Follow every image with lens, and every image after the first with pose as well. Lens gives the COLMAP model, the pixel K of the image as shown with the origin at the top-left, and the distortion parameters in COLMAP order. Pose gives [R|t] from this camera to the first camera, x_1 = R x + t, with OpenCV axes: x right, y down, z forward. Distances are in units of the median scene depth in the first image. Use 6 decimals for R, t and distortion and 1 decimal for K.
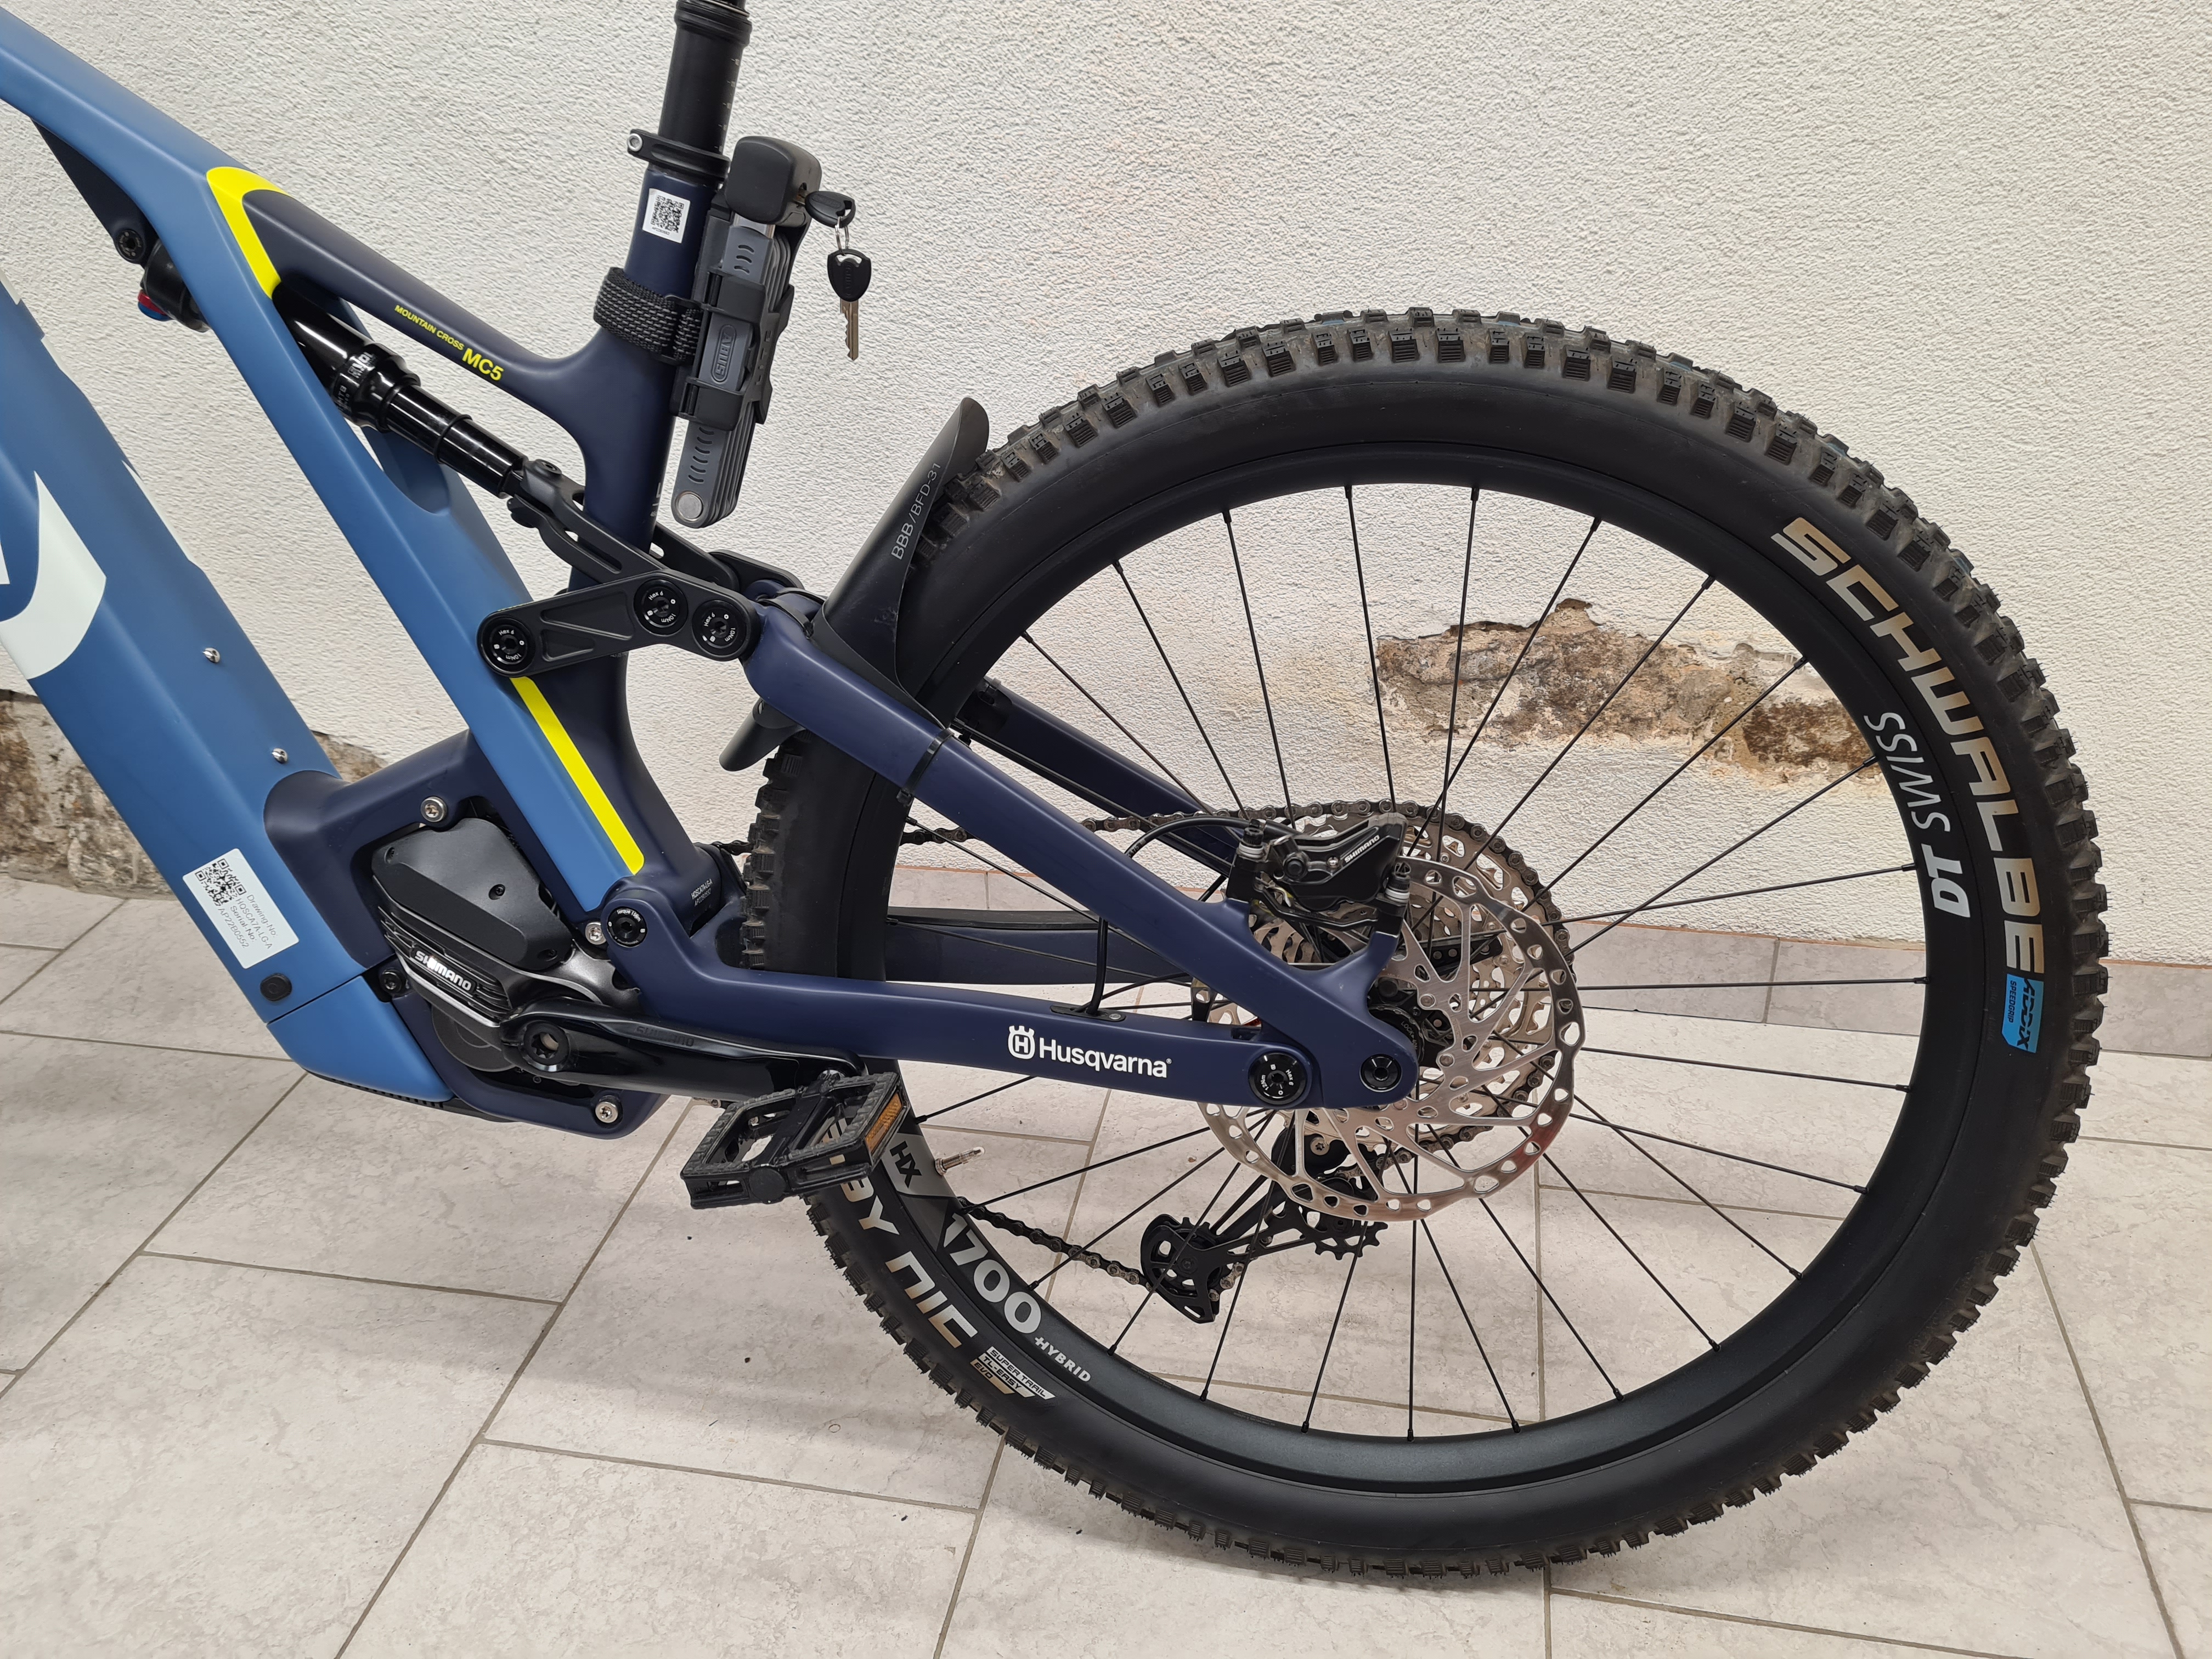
lens RADIAL K [[1706.0, 0, 1123.4], [0, 1706.0, 845.4], [0, 0, 1]] dist [0.062924, -0.068707]
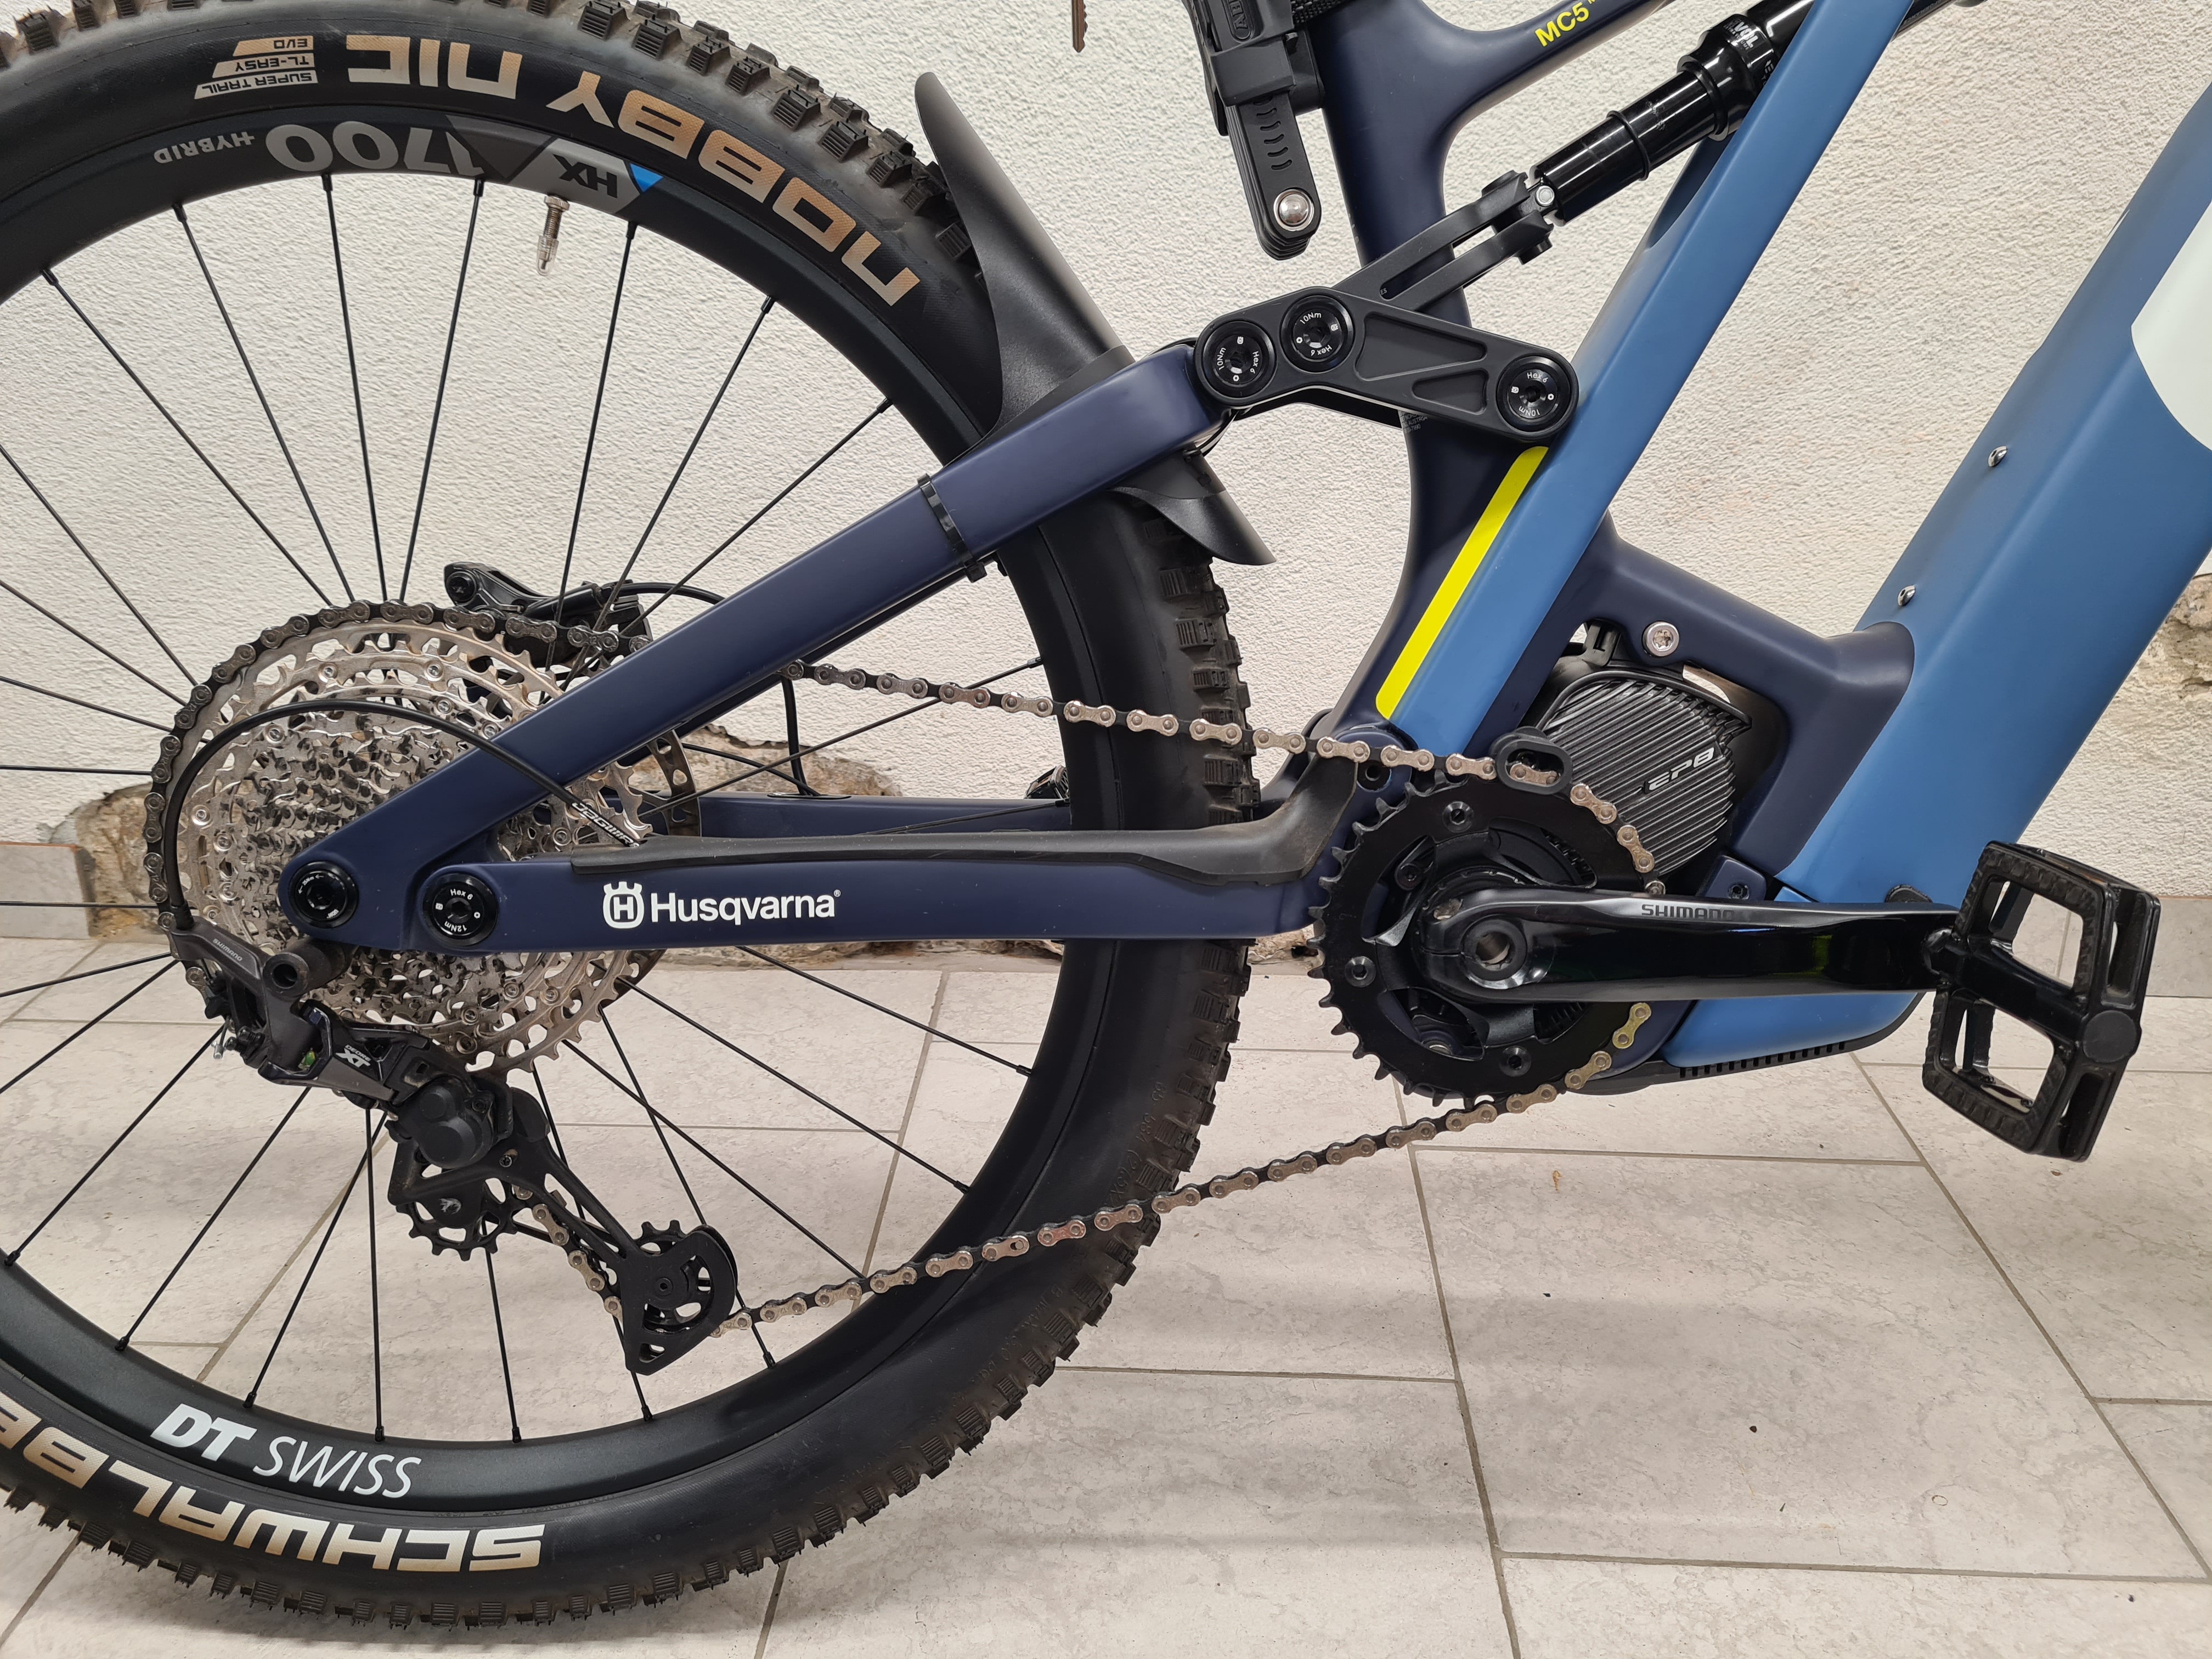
lens RADIAL K [[1706.0, 0, 1120.6], [0, 1706.0, 815.6], [0, 0, 1]] dist [0.062924, -0.068707]
pose [[0.985908, -0.021467, 0.165902, -0.632567], [0.045345, 0.988897, -0.141513, 0.125555], [-0.161023, 0.147042, 0.975936, 0.251776]]
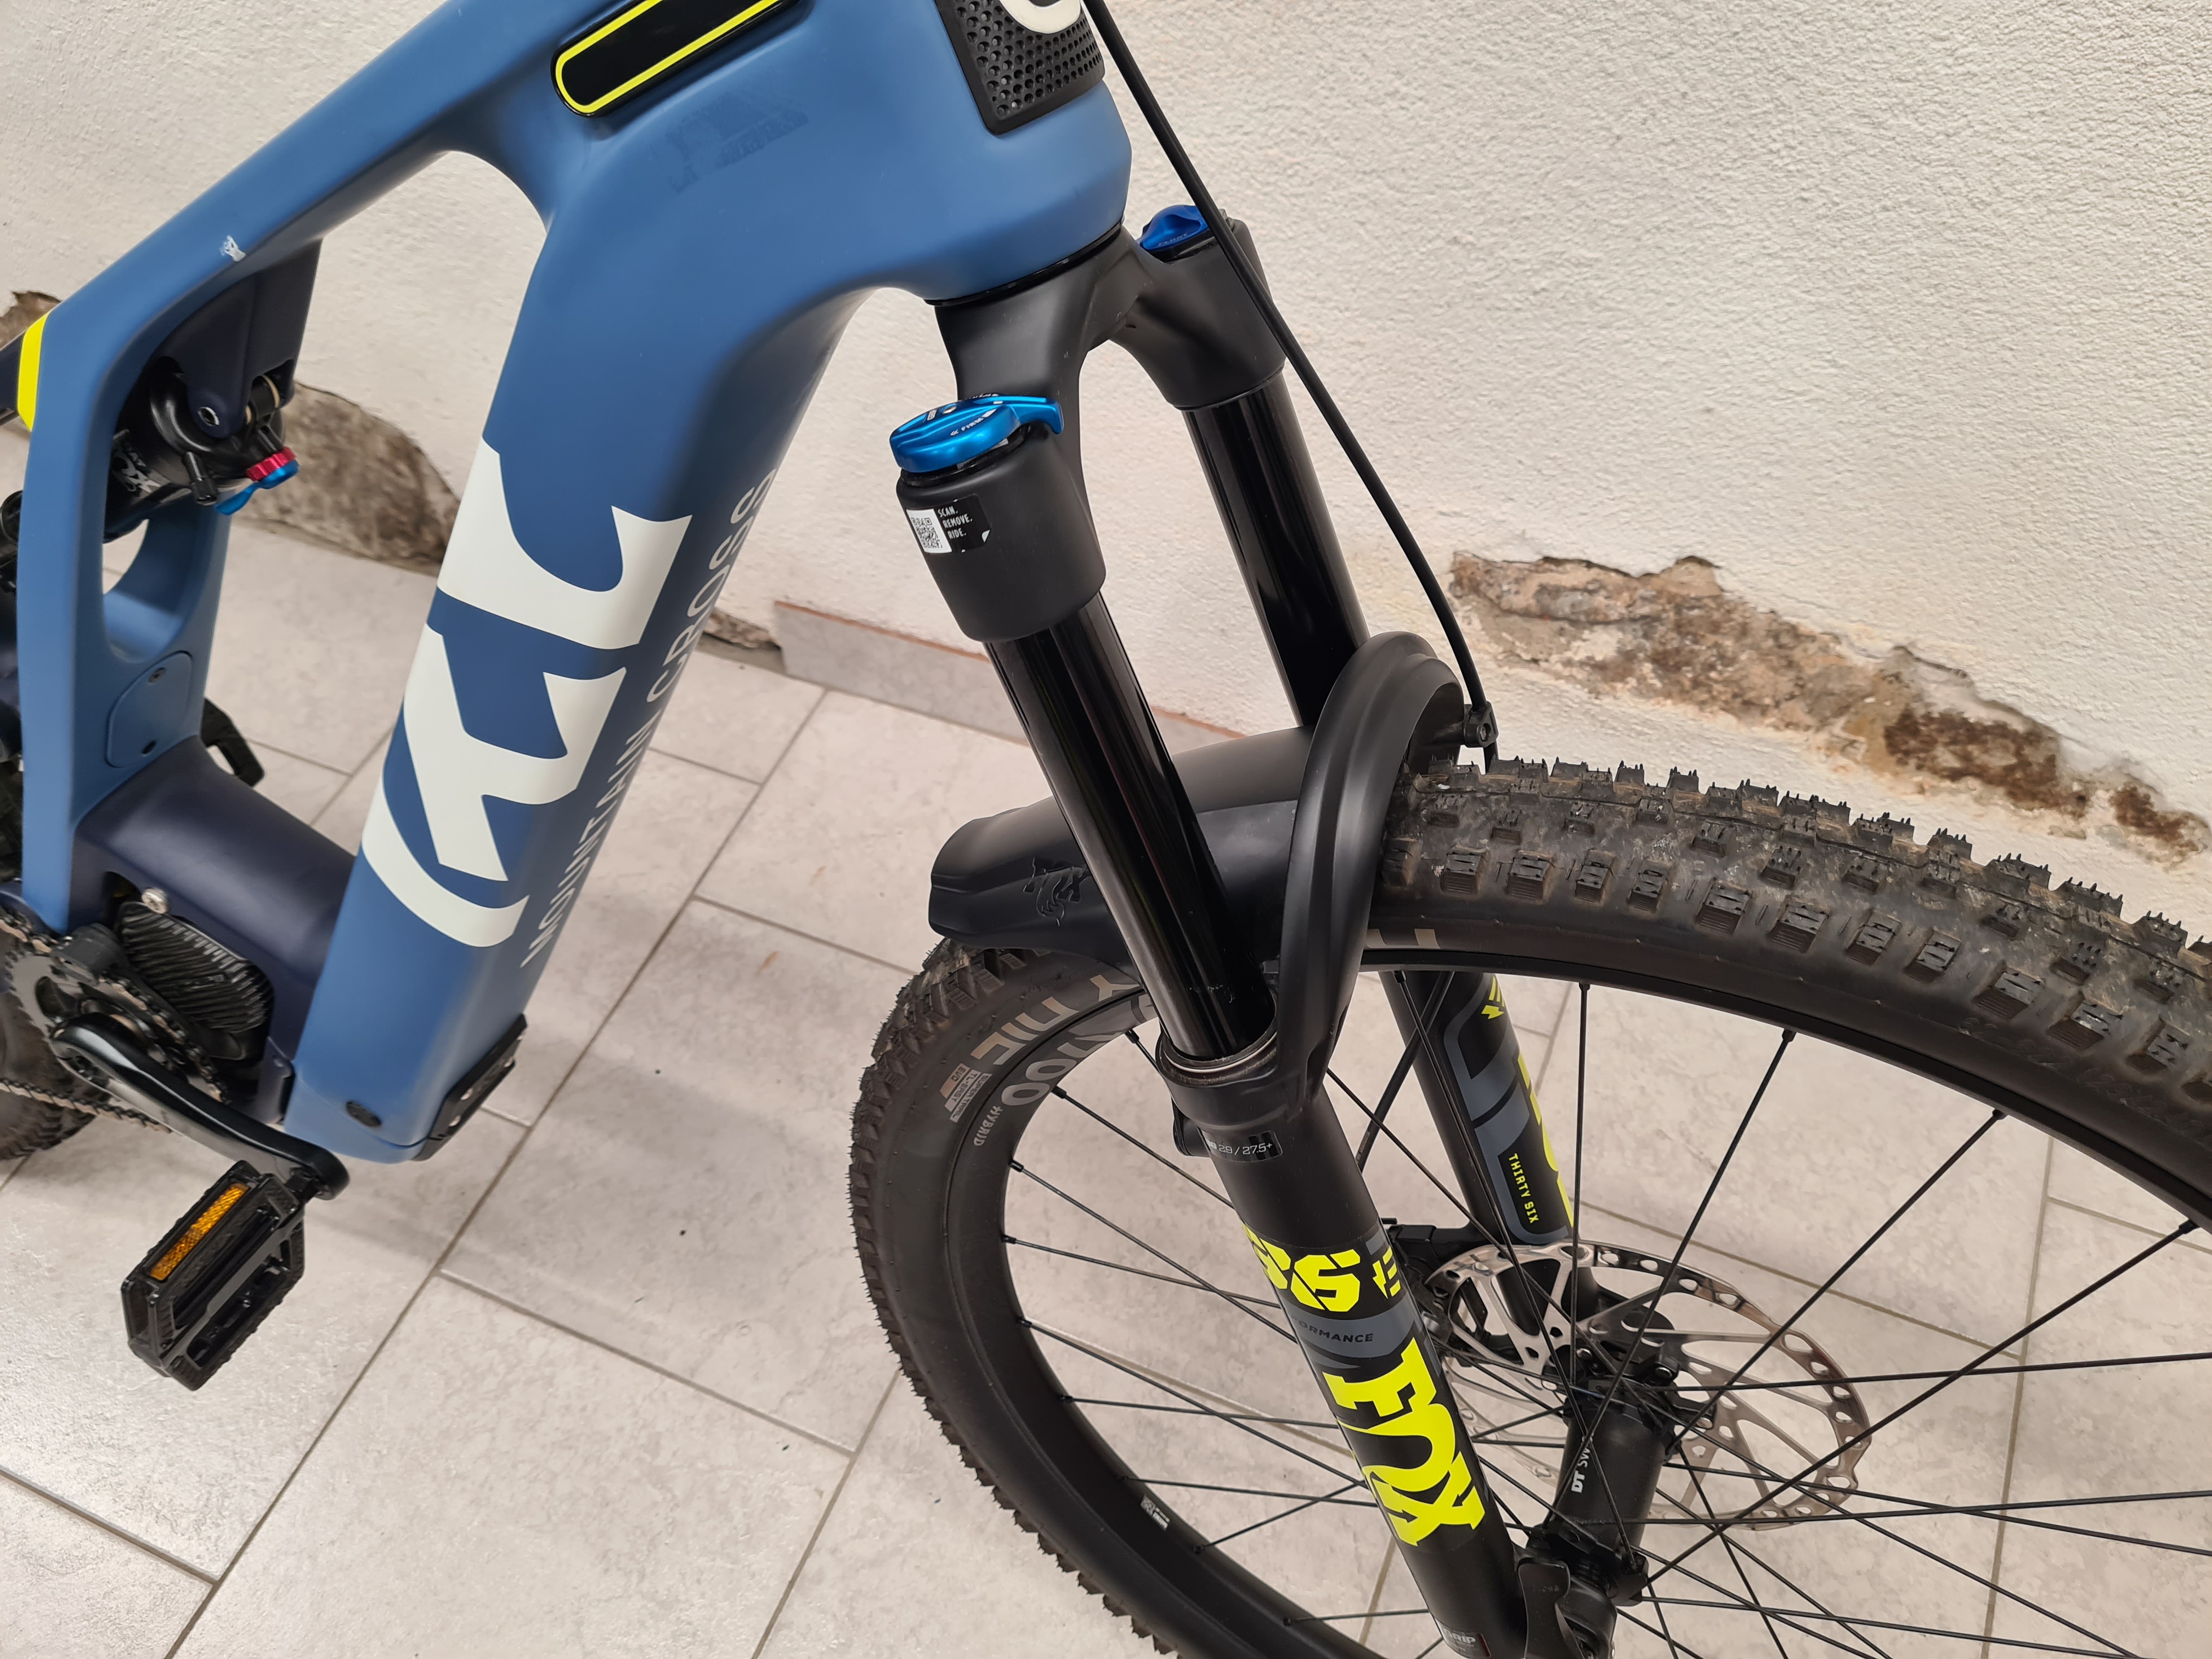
lens RADIAL K [[1706.0, 0, 1139.7], [0, 1706.0, 846.1], [0, 0, 1]] dist [0.062924, -0.068707]
pose [[0.977775, 0.159321, -0.136285, 0.159233], [-0.090061, 0.906176, 0.413200, -0.374587], [0.189329, -0.391743, 0.900384, 0.209247]]
